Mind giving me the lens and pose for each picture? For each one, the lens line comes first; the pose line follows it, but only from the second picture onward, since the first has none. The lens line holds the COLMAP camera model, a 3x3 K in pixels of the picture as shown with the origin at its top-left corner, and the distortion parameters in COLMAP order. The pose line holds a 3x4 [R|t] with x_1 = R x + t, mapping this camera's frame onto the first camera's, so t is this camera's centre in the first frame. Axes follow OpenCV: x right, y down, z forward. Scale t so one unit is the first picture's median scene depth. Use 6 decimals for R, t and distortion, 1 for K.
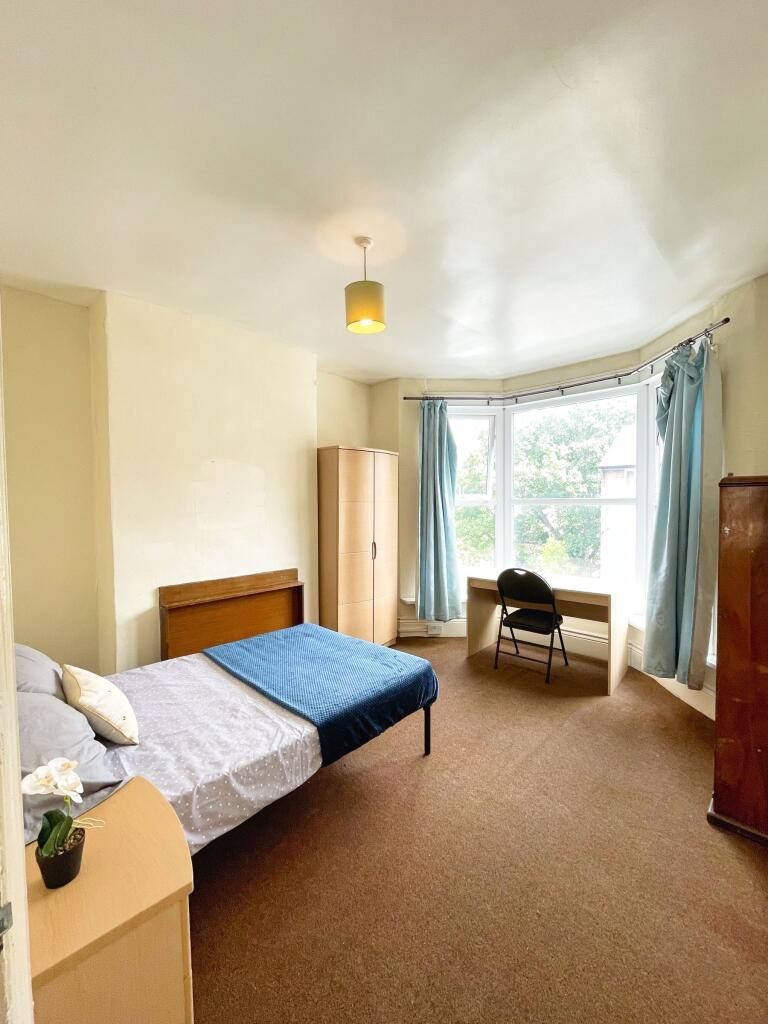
lens RADIAL K [[415.5, 0, 384.5], [0, 415.5, 513.7], [0, 0, 1]] dist [-0.002824, 0.000094]
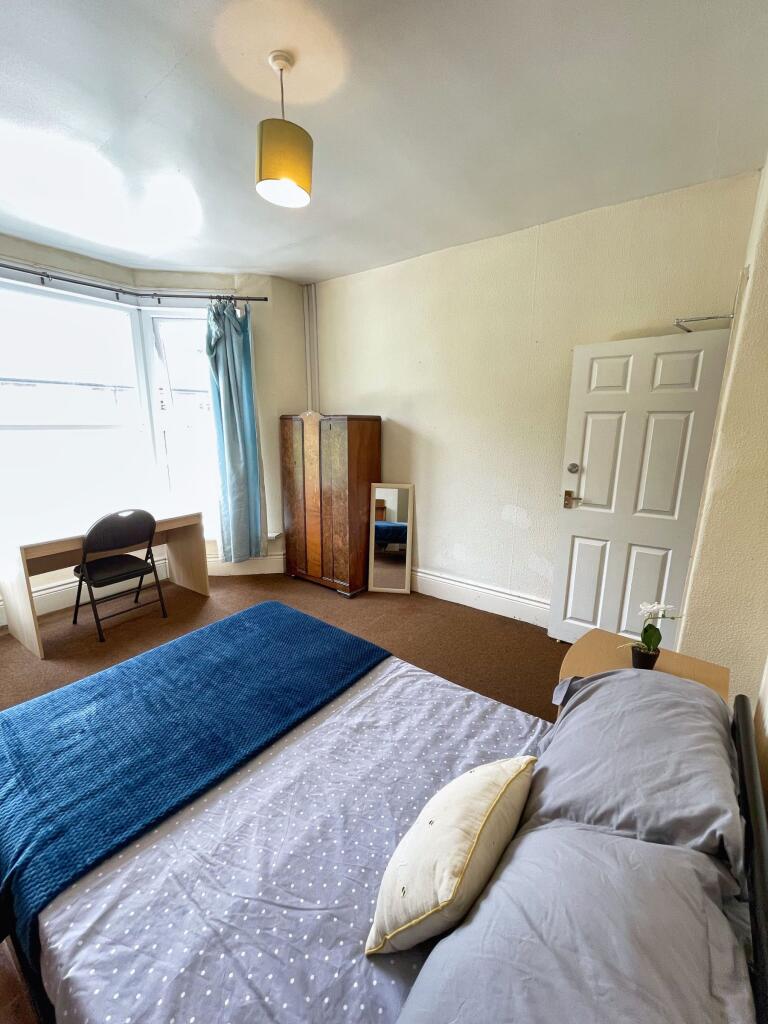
lens RADIAL K [[415.5, 0, 384.5], [0, 415.5, 513.7], [0, 0, 1]] dist [-0.002824, 0.000094]
pose [[-0.130083, -0.209707, 0.969072, -0.765911], [0.026280, 0.976304, 0.214800, -0.036549], [-0.991155, 0.053409, -0.121490, 0.791320]]
